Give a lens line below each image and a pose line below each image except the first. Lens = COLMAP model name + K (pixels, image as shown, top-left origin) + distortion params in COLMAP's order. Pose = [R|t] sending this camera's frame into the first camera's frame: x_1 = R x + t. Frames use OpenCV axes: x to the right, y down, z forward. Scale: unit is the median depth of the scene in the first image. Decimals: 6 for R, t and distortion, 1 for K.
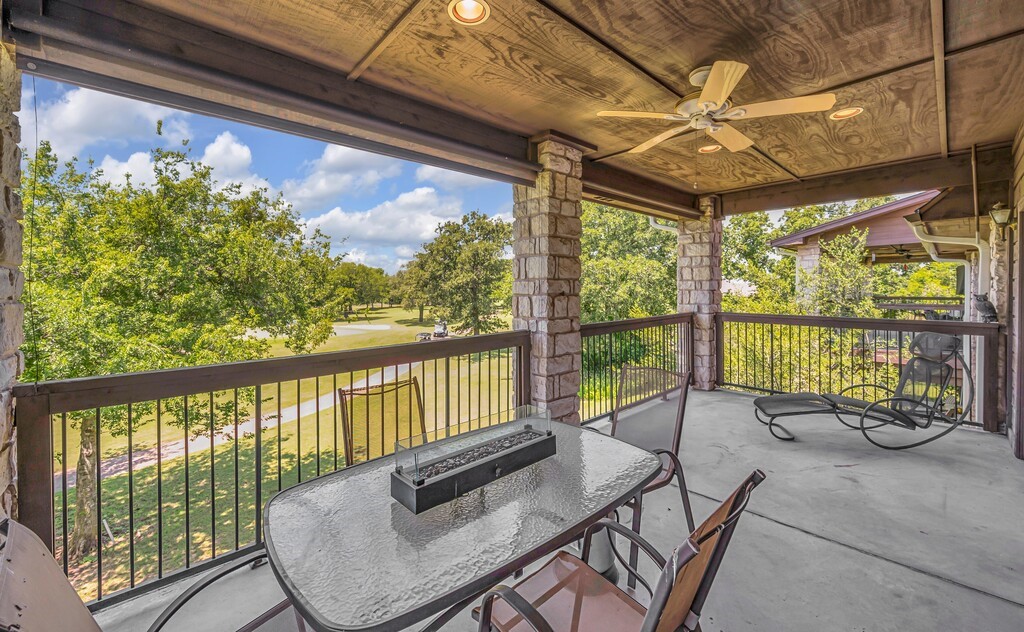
lens RADIAL K [[402.3, 0, 510.3], [0, 402.3, 292.5], [0, 0, 1]] dist [-0.011193, -0.000052]
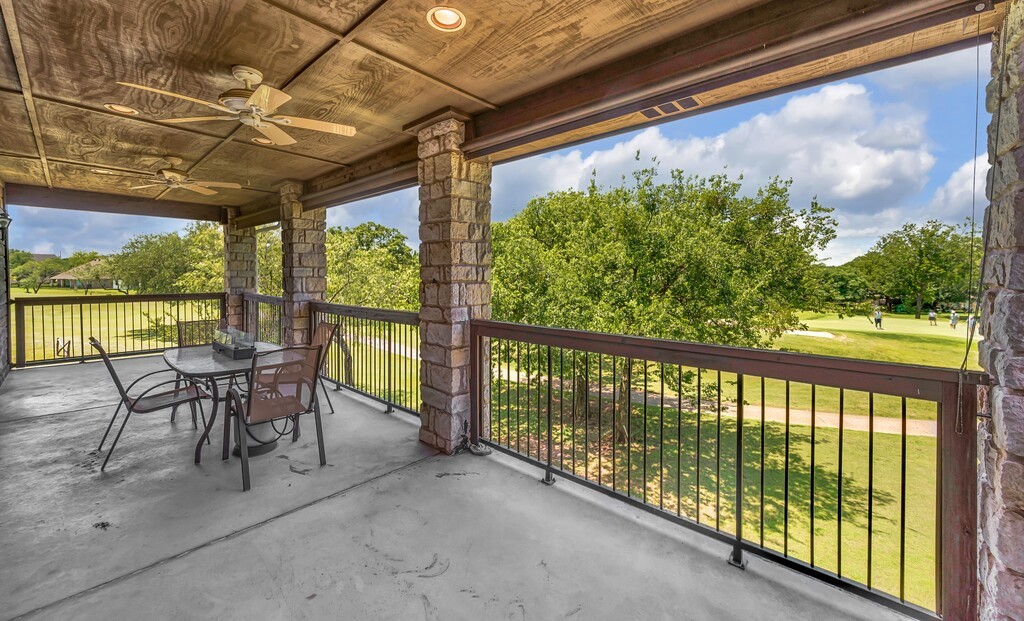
lens RADIAL K [[407.0, 0, 511.6], [0, 407.0, 279.5], [0, 0, 1]] dist [0.001754, 0.005161]
pose [[0.084450, 0.024685, -0.996122, 0.469905], [-0.008734, 0.999673, 0.024033, -0.010484], [0.996389, 0.006671, 0.084638, 0.461422]]
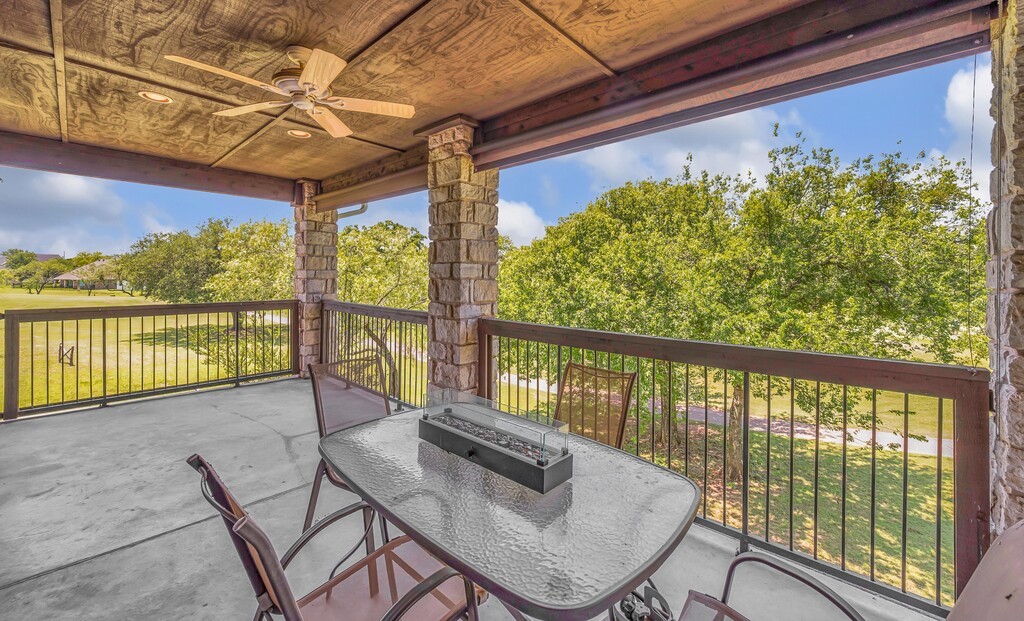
lens RADIAL K [[400.1, 0, 513.7], [0, 400.1, 275.0], [0, 0, 1]] dist [0.002653, 0.000295]
pose [[0.095431, 0.004641, -0.995425, 0.160949], [-0.016472, 0.999860, 0.003083, -0.000364], [0.995300, 0.016103, 0.095494, 0.160834]]
